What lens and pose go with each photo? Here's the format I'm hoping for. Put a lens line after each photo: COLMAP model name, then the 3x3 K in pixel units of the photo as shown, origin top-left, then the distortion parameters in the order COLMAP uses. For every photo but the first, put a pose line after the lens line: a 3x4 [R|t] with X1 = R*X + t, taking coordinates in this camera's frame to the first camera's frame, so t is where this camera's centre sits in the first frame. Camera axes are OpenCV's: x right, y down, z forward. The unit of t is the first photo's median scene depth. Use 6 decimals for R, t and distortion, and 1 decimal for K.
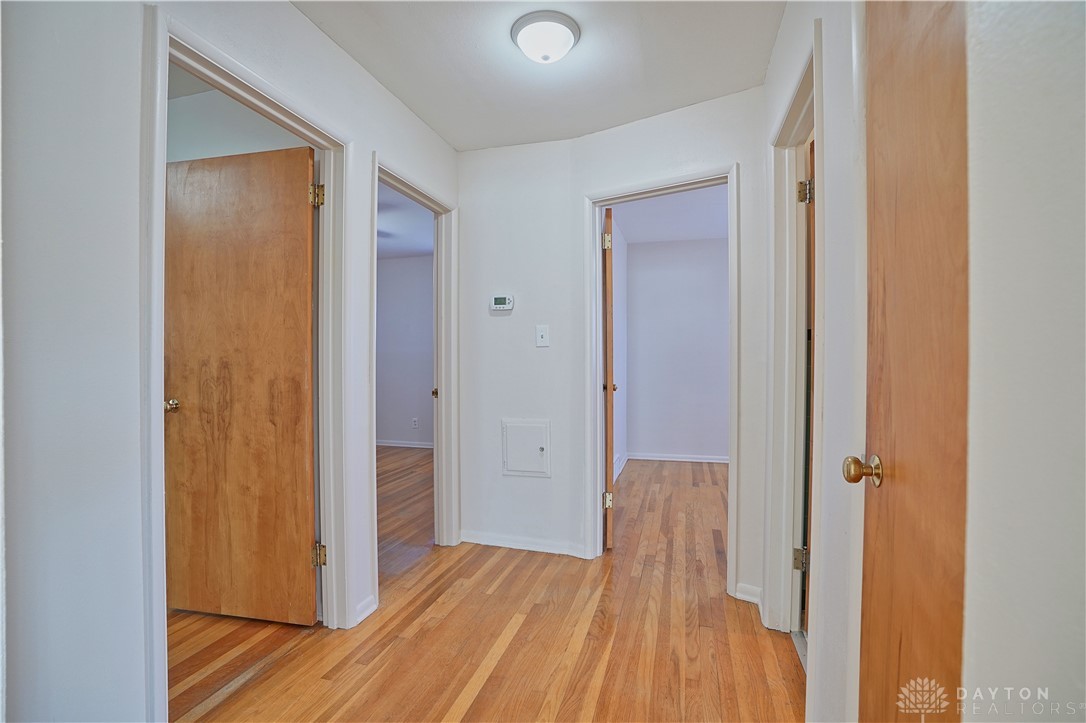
lens RADIAL K [[499.7, 0, 546.9], [0, 499.7, 362.7], [0, 0, 1]] dist [-0.069071, 0.024414]
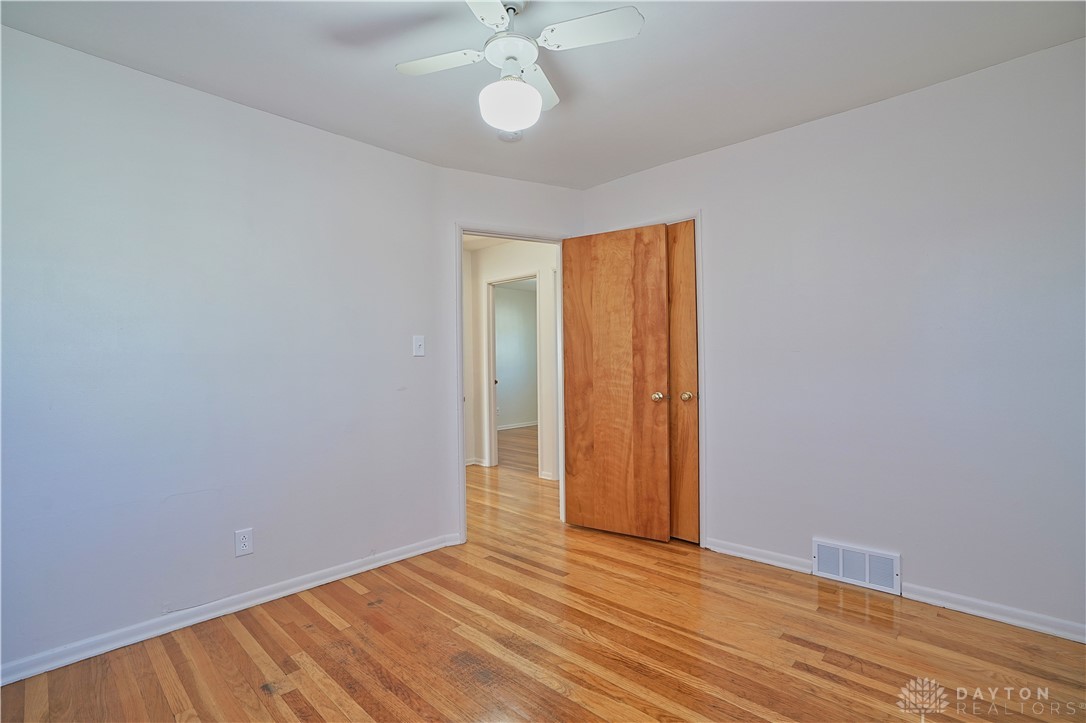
lens RADIAL K [[499.7, 0, 546.9], [0, 499.7, 362.7], [0, 0, 1]] dist [-0.069071, 0.024414]
pose [[-0.463956, -0.004746, -0.885846, 1.063352], [-0.008481, 0.999964, -0.000915, -0.004255], [0.885818, 0.007089, -0.463979, 1.333750]]
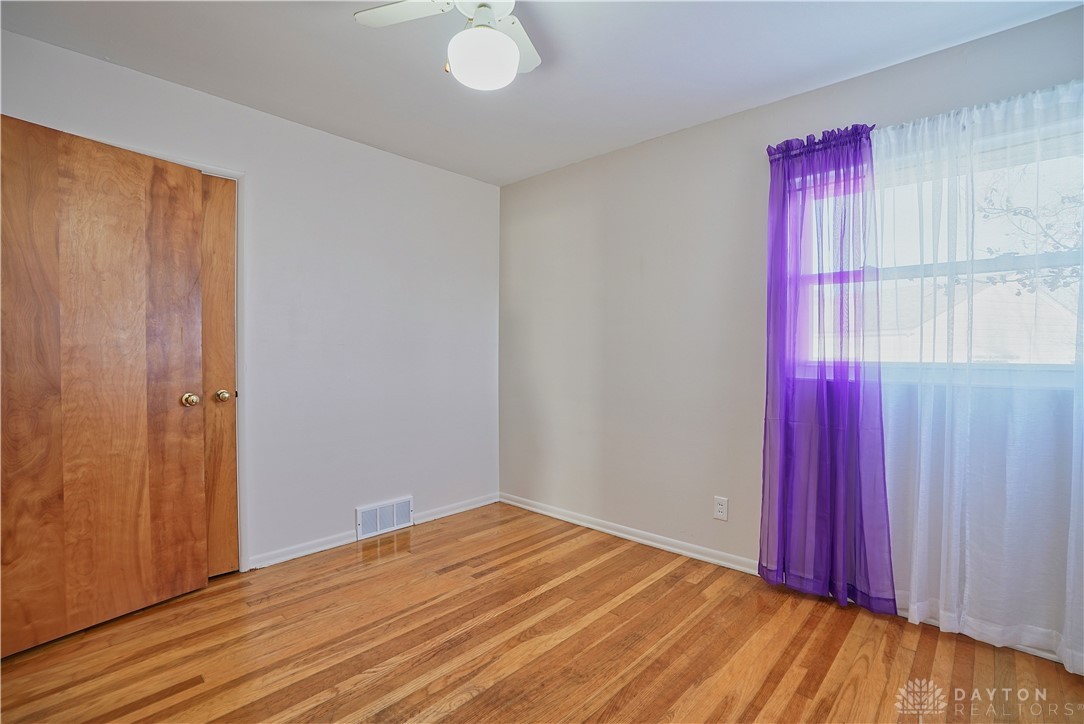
lens RADIAL K [[498.8, 0, 545.9], [0, 498.8, 363.2], [0, 0, 1]] dist [-0.069071, 0.024414]
pose [[0.890694, 0.001388, -0.454602, 0.890123], [-0.002268, 0.999996, -0.001391, 0.006322], [0.454598, 0.002269, 0.890694, 0.712054]]
